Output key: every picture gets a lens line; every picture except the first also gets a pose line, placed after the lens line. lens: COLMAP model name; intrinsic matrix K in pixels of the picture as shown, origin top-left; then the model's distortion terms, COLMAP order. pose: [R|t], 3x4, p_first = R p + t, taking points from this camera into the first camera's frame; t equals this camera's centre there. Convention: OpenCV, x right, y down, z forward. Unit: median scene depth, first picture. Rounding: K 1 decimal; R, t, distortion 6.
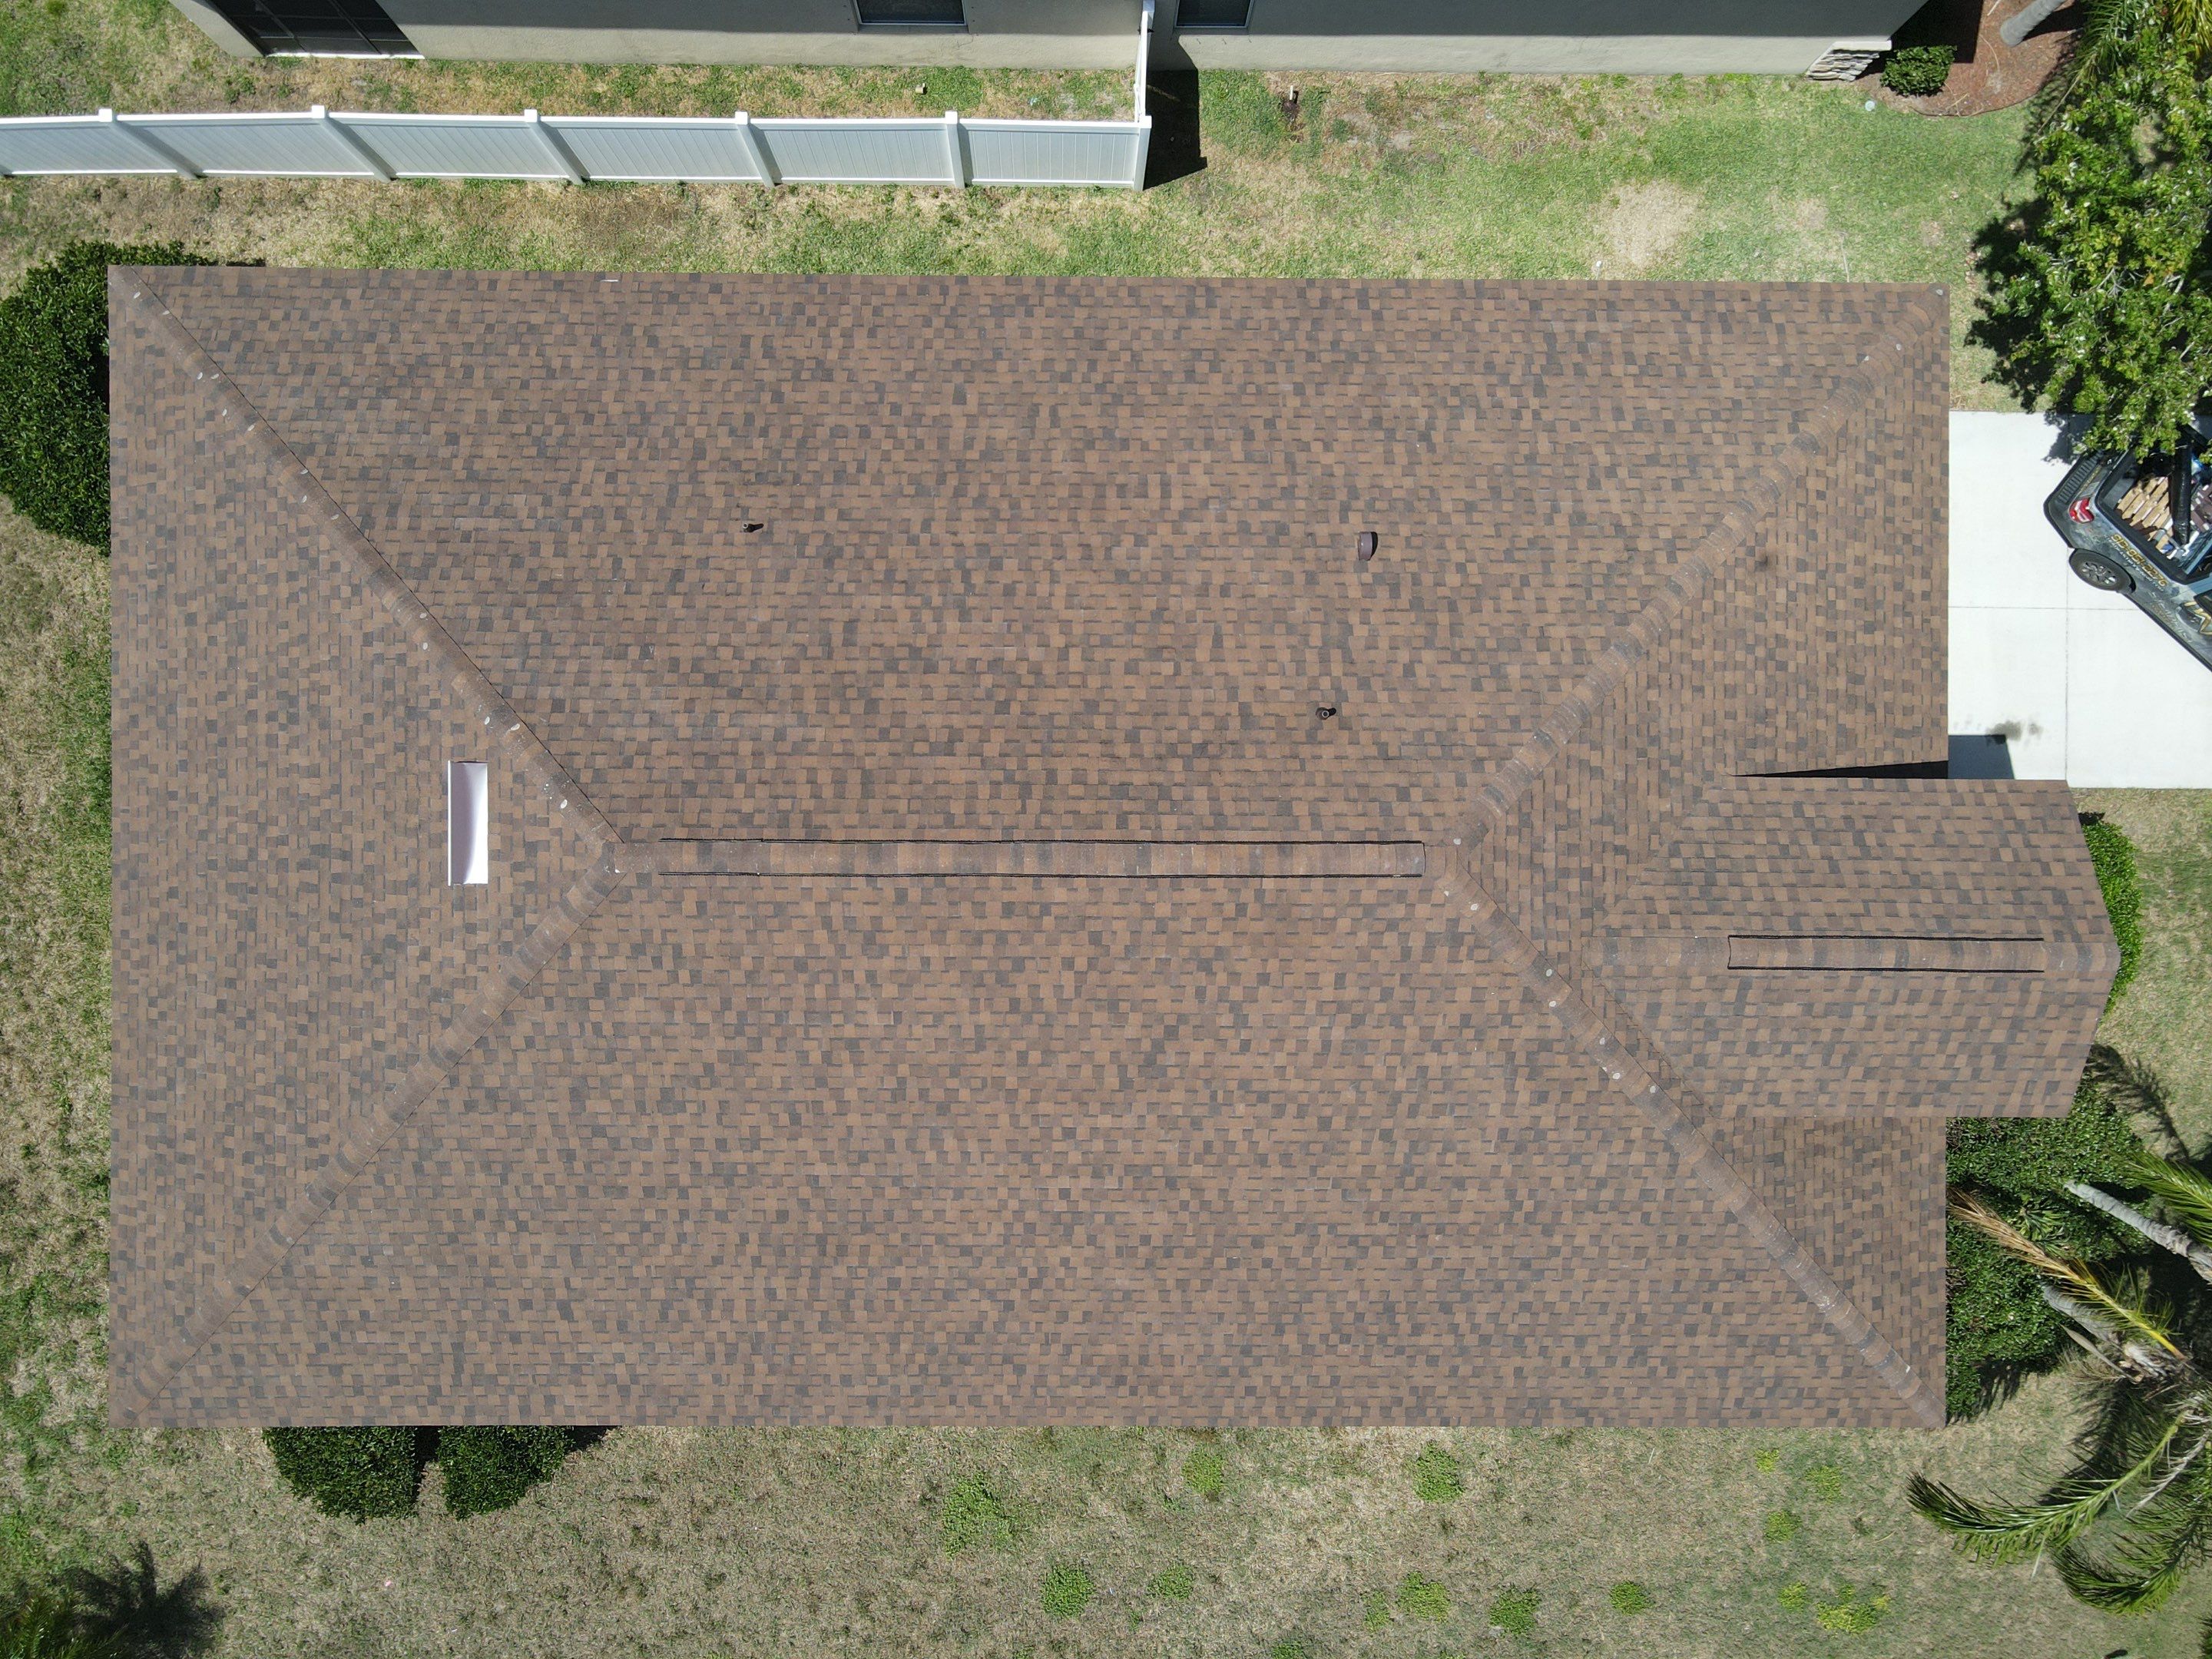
lens RADIAL K [[1638.8, 0, 1084.5], [0, 1638.8, 822.1], [0, 0, 1]] dist [-0.002203, 0.029329]
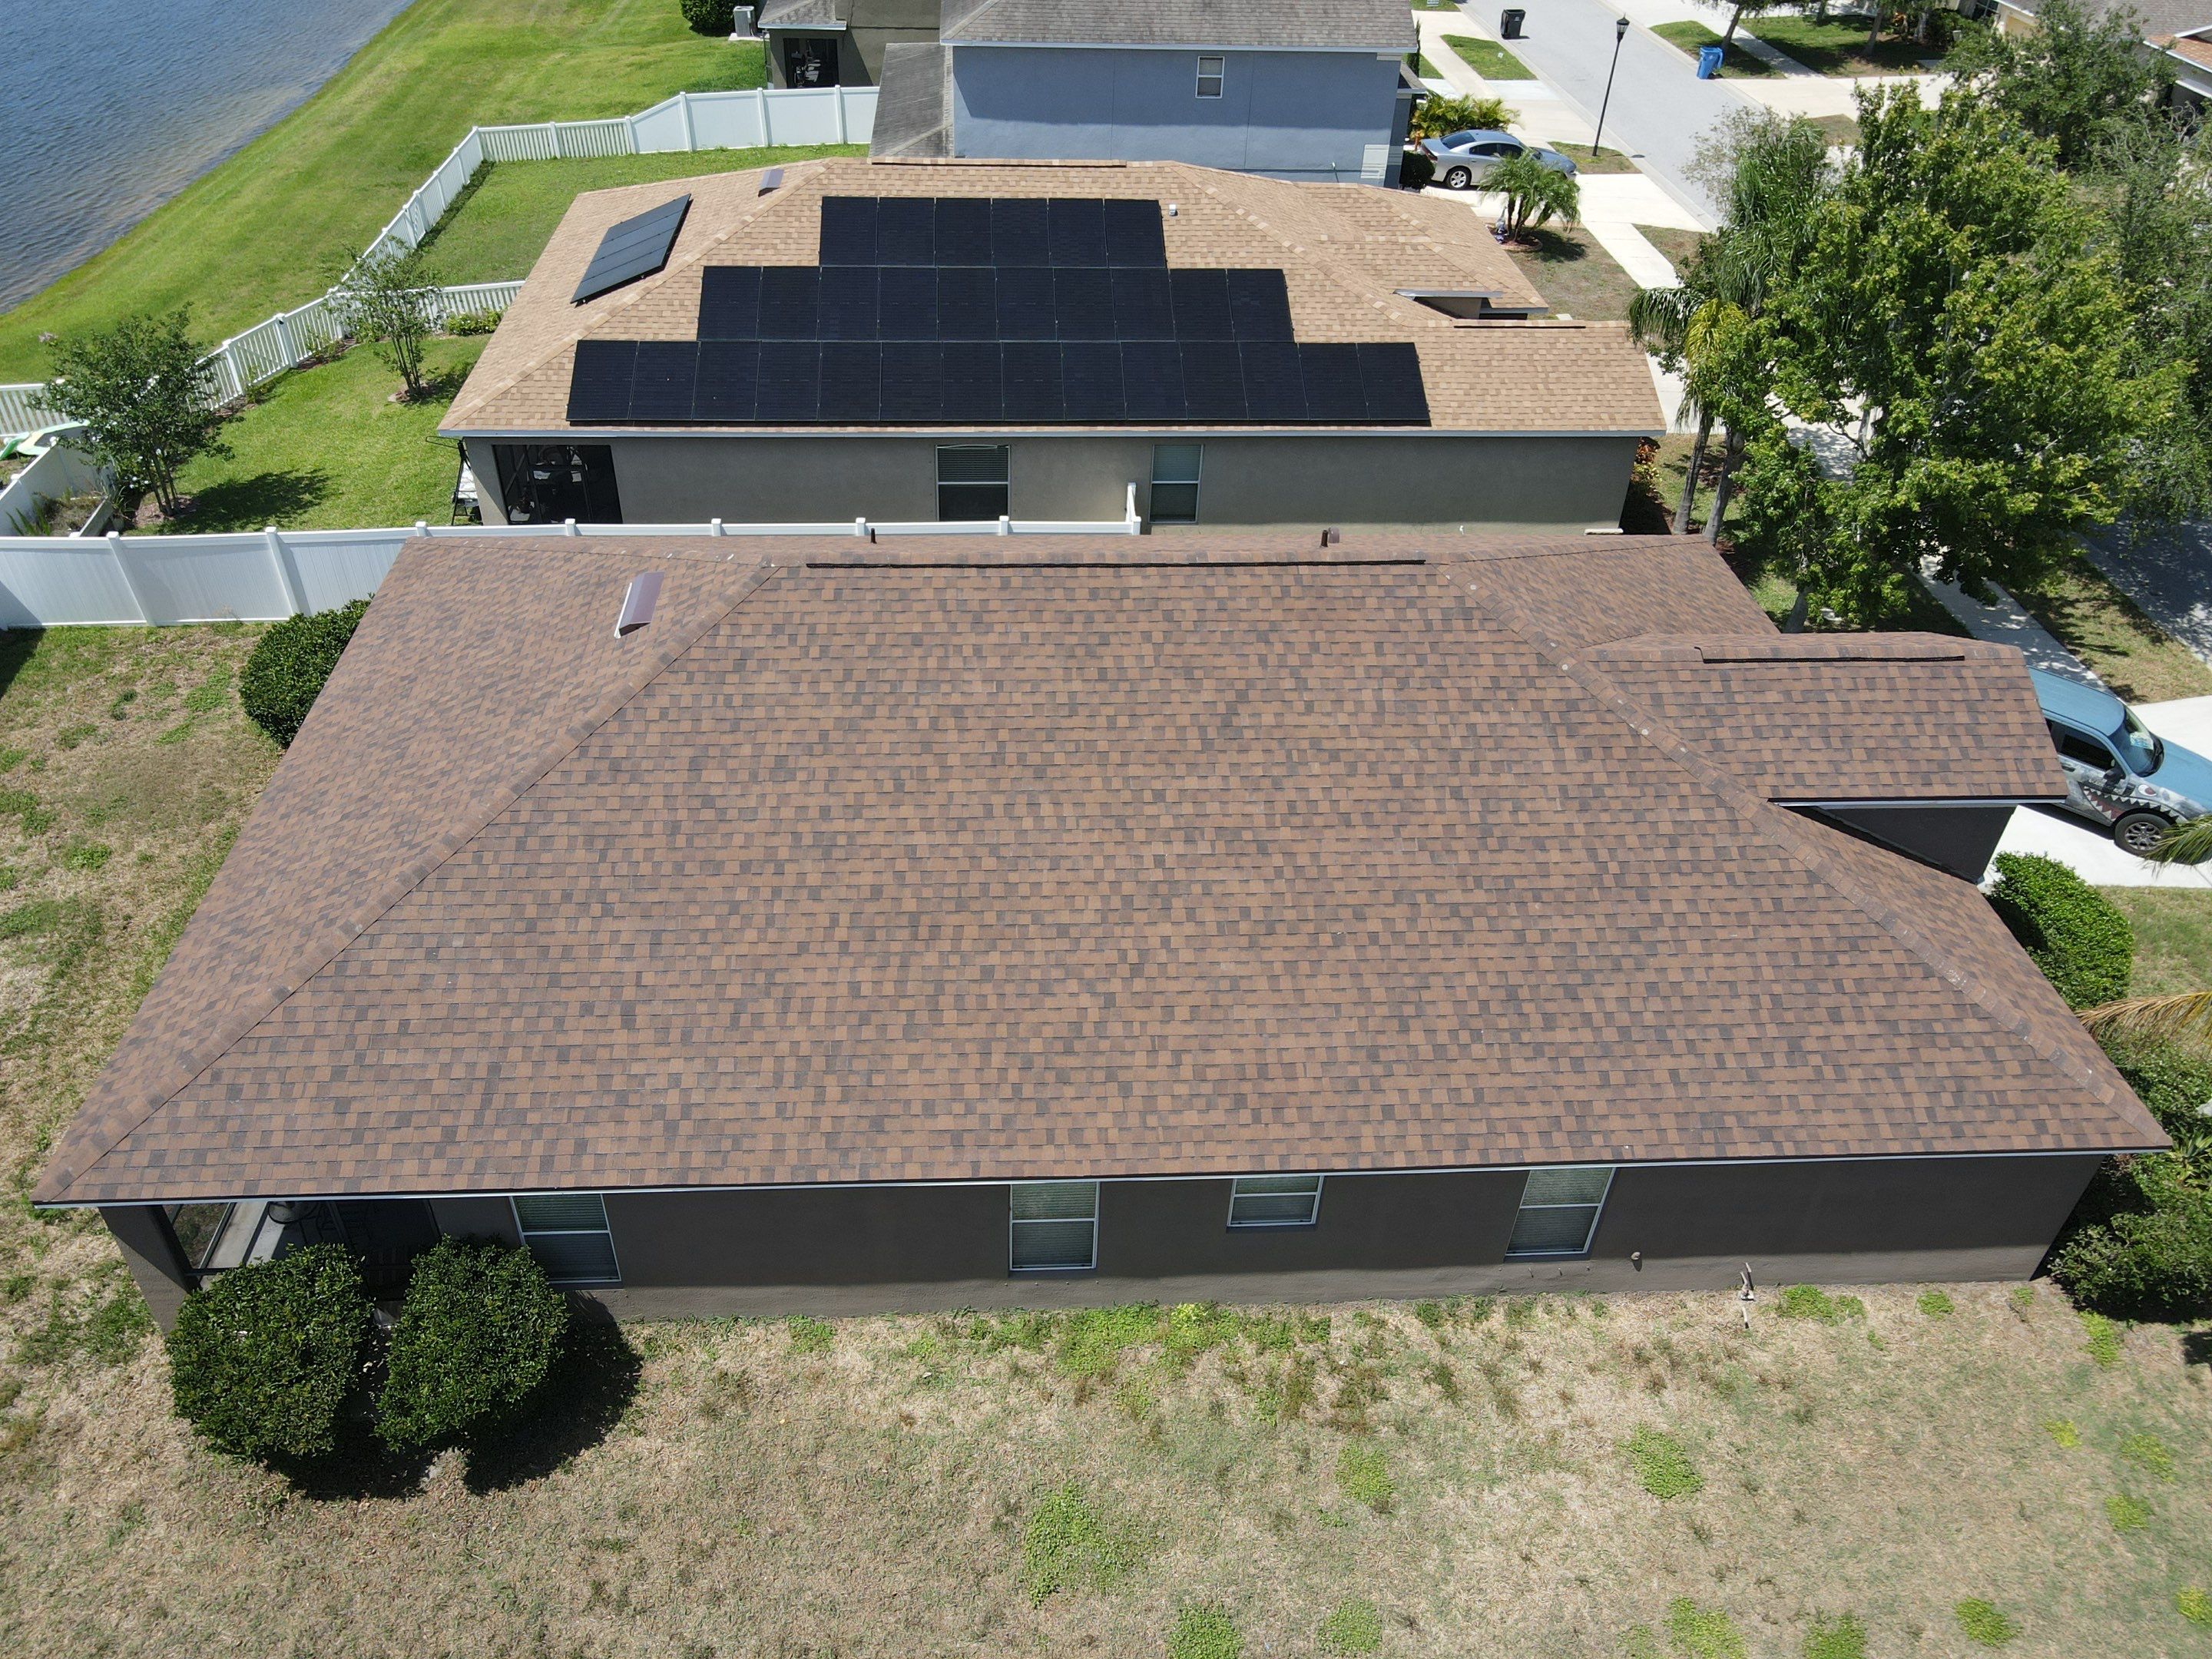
lens RADIAL K [[1635.2, 0, 1078.7], [0, 1635.2, 813.1], [0, 0, 1]] dist [-0.023149, 0.062747]
pose [[0.998003, -0.025092, 0.057962, -0.116786], [0.061404, 0.600335, -0.797388, 0.985619], [-0.014788, 0.799355, 0.600677, 0.362805]]
